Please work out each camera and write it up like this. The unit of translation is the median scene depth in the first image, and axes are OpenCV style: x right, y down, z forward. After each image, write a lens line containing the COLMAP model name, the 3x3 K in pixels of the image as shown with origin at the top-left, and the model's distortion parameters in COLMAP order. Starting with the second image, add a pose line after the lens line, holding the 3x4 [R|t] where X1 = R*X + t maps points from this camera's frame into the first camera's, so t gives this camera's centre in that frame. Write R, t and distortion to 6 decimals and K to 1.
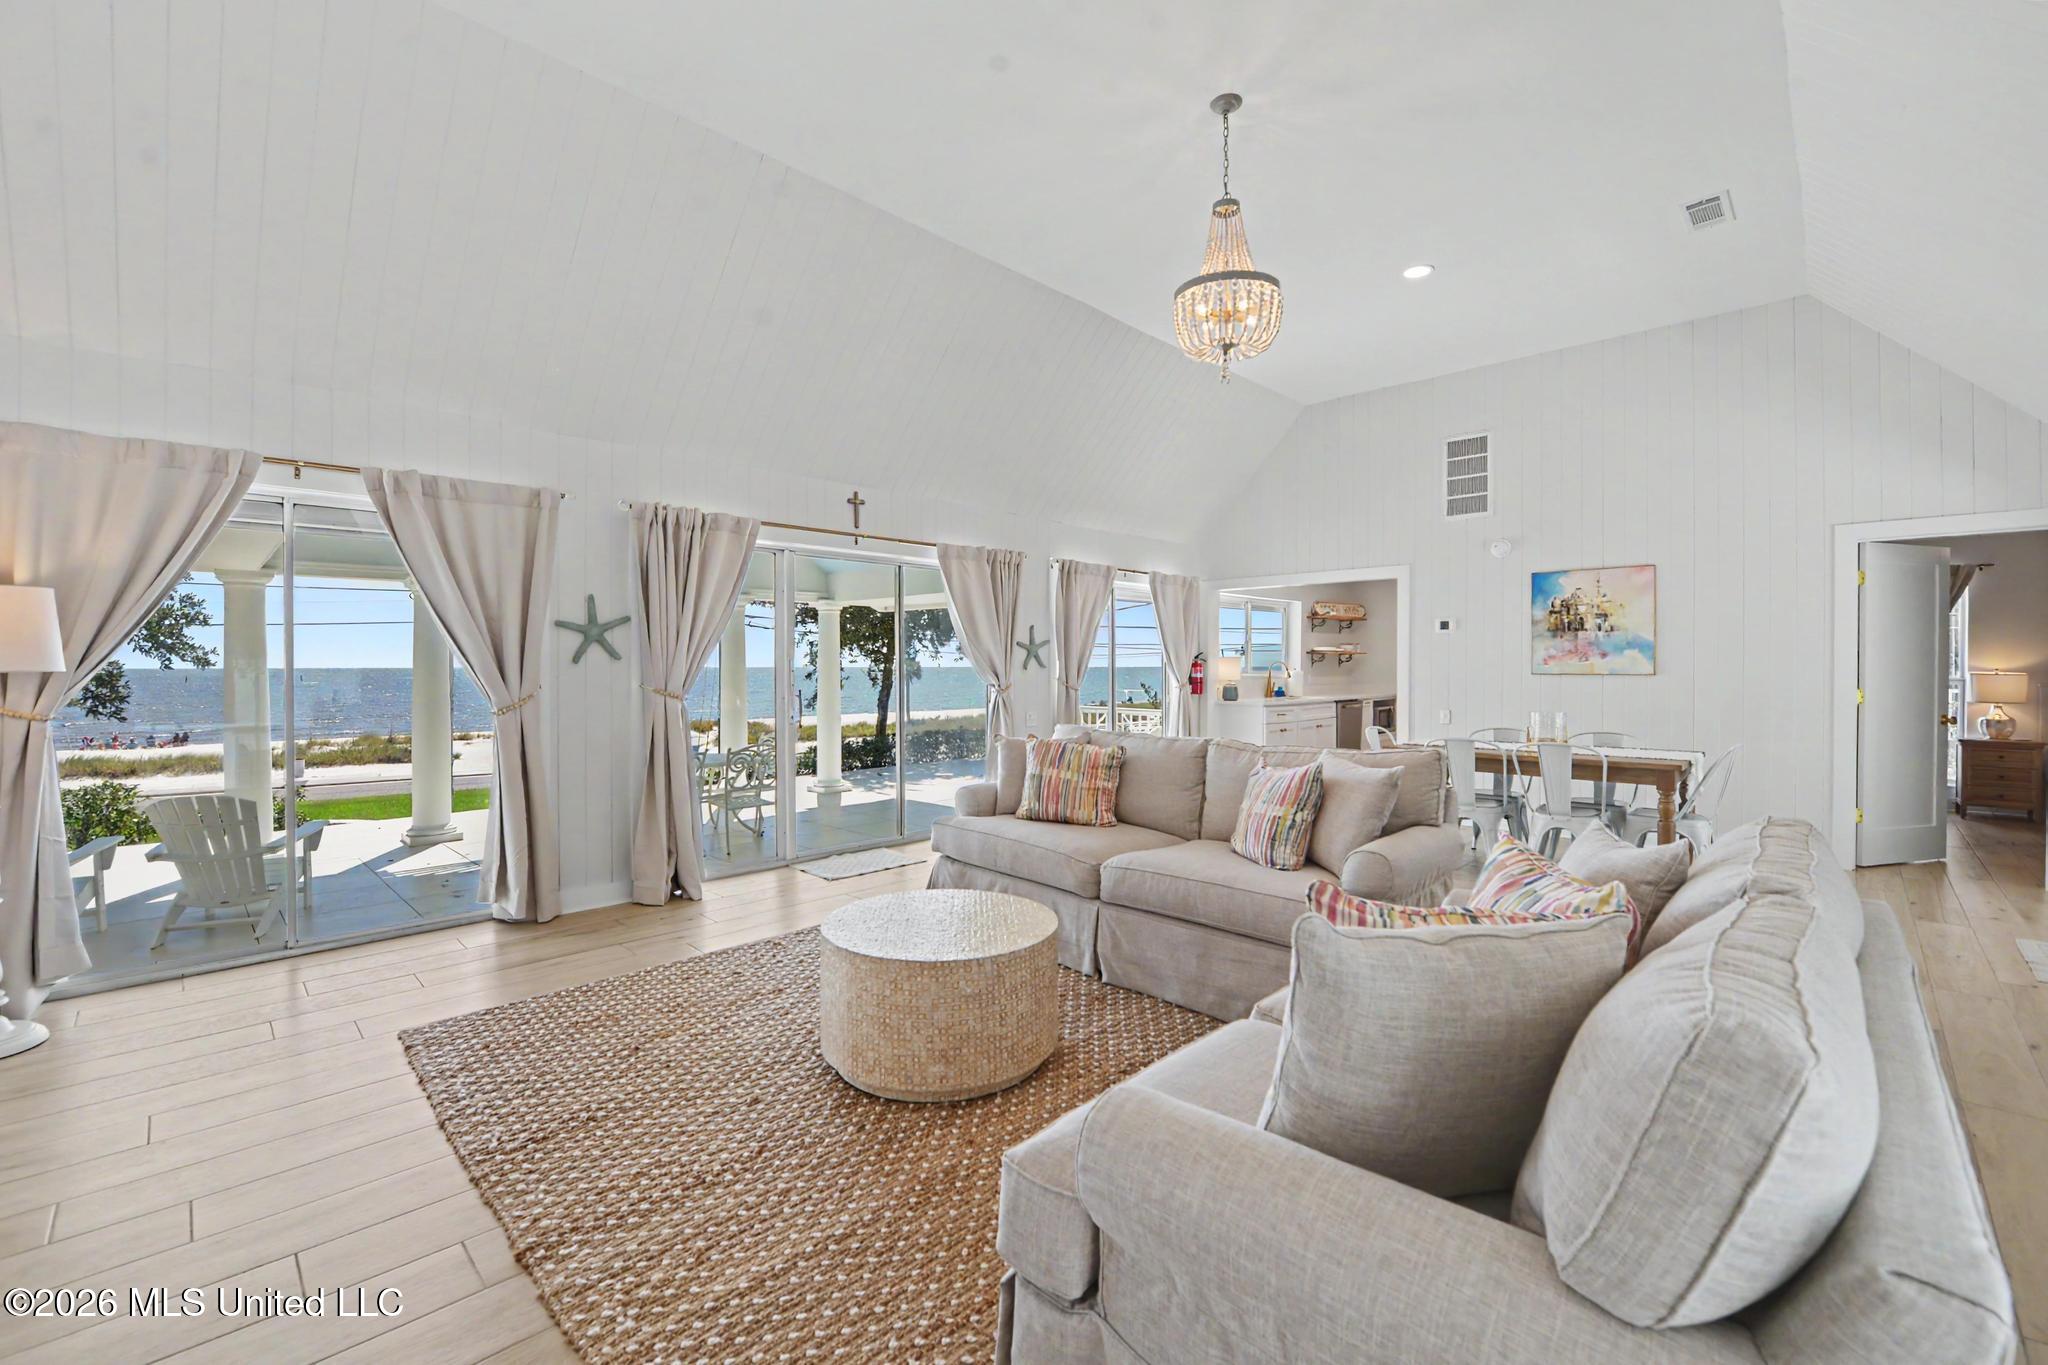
lens RADIAL K [[851.2, 0, 1025.2], [0, 851.2, 667.8], [0, 0, 1]] dist [-0.013950, -0.000004]
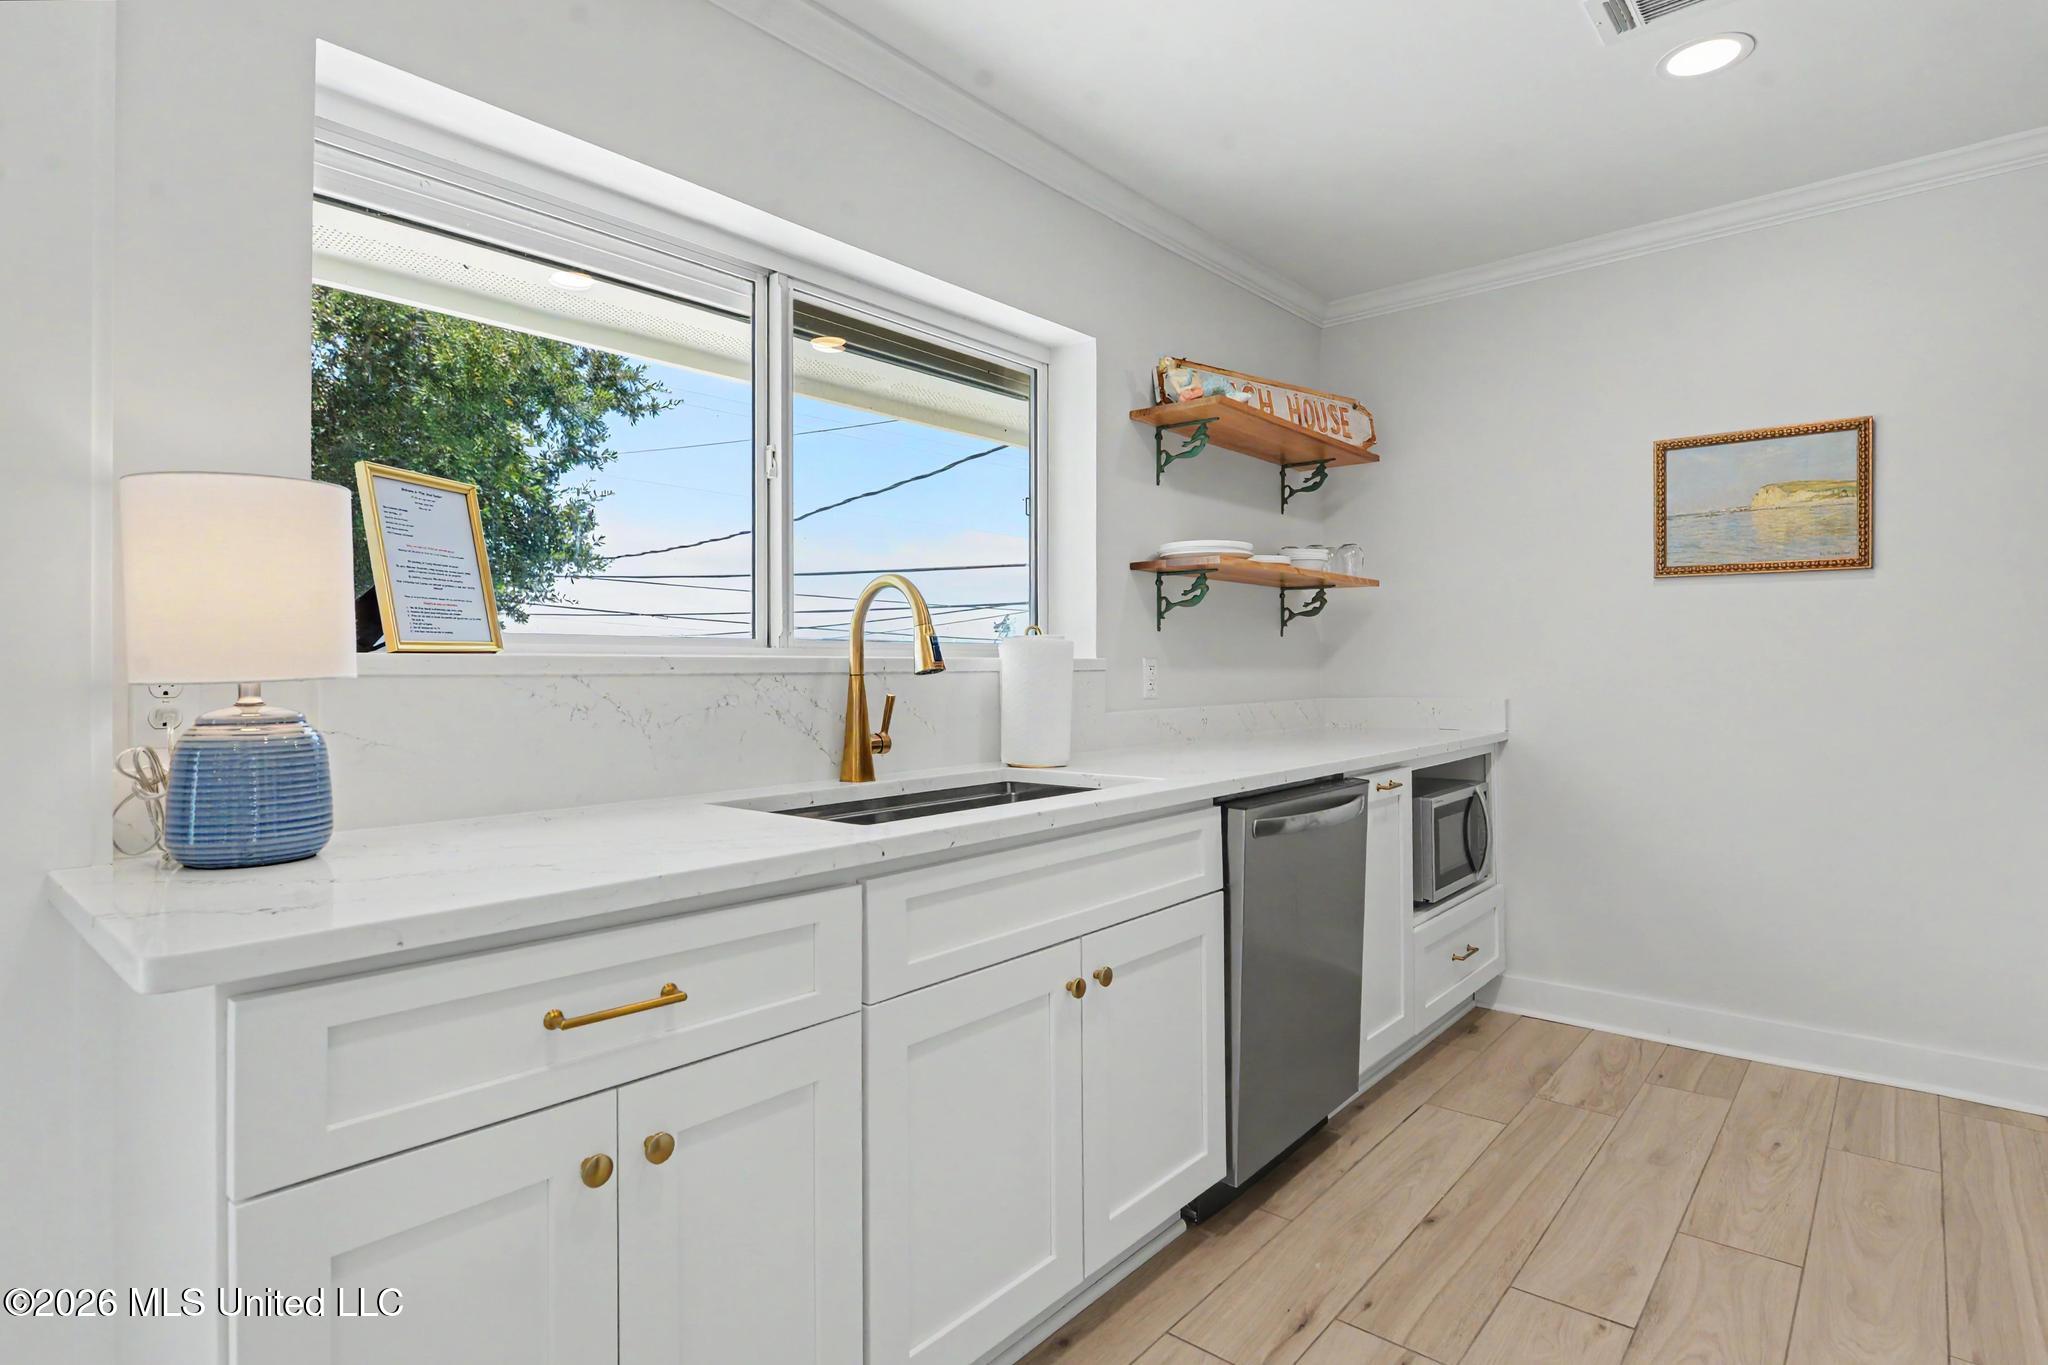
lens RADIAL K [[1048.2, 0, 1024.8], [0, 1048.2, 660.6], [0, 0, 1]] dist [-0.001708, -0.001813]
pose [[0.997932, -0.002954, 0.064215, 0.452976], [0.003904, 0.999885, -0.014664, 0.020777], [-0.064164, 0.014884, 0.997828, 1.138539]]
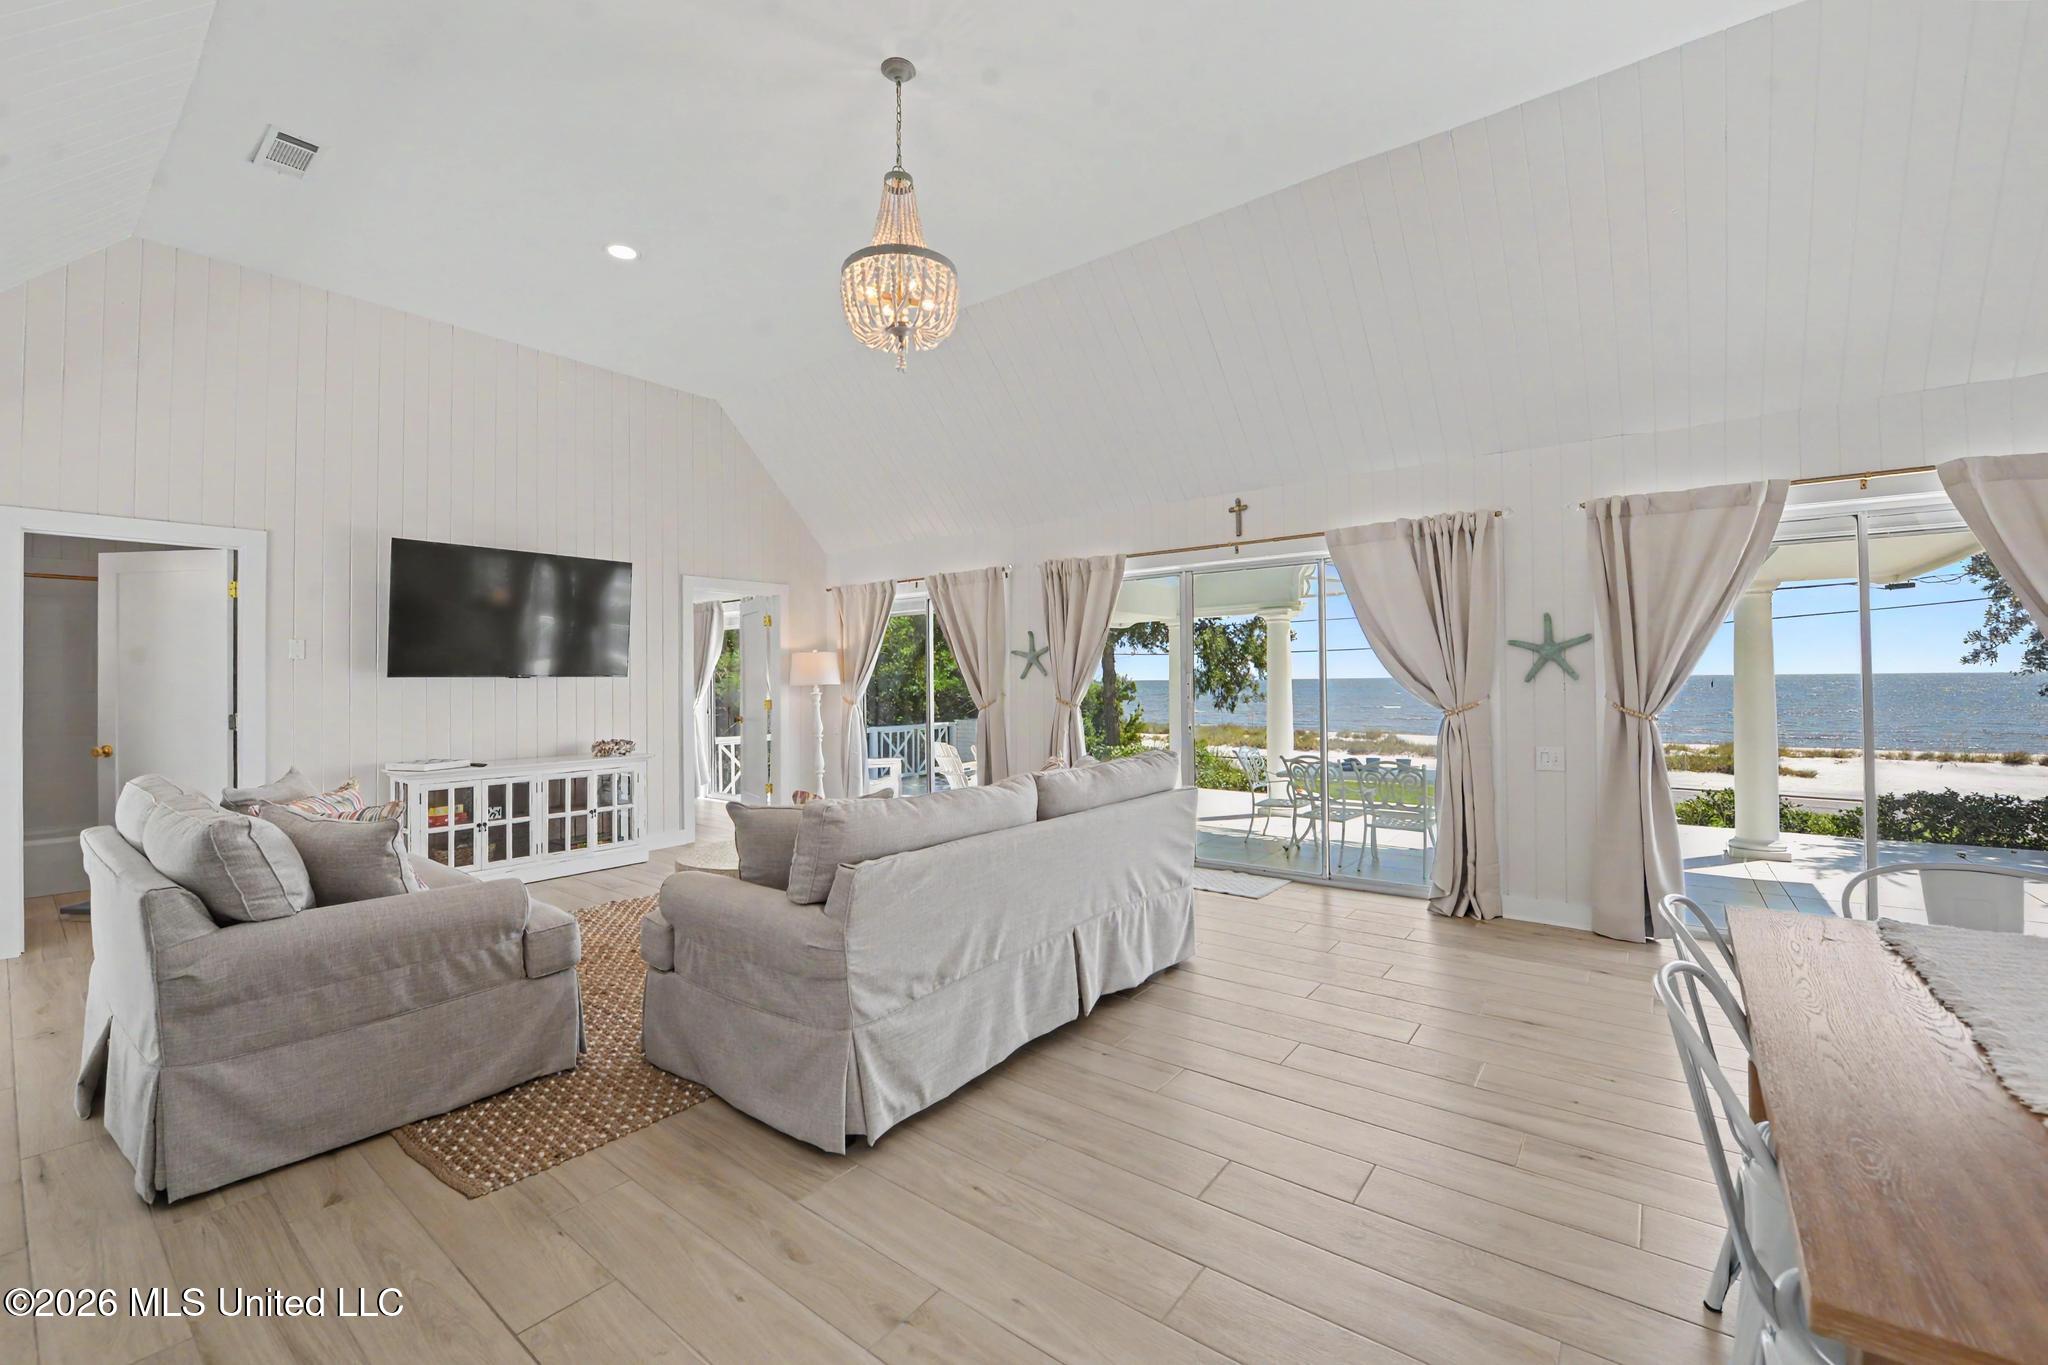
lens RADIAL K [[825.8, 0, 1018.7], [0, 825.8, 671.0], [0, 0, 1]] dist [-0.023118, 0.000000]
pose [[0.118586, -0.008593, -0.992907, 0.606570], [0.004395, 0.999957, -0.008129, -0.005615], [0.992934, -0.003400, 0.118619, 0.568200]]
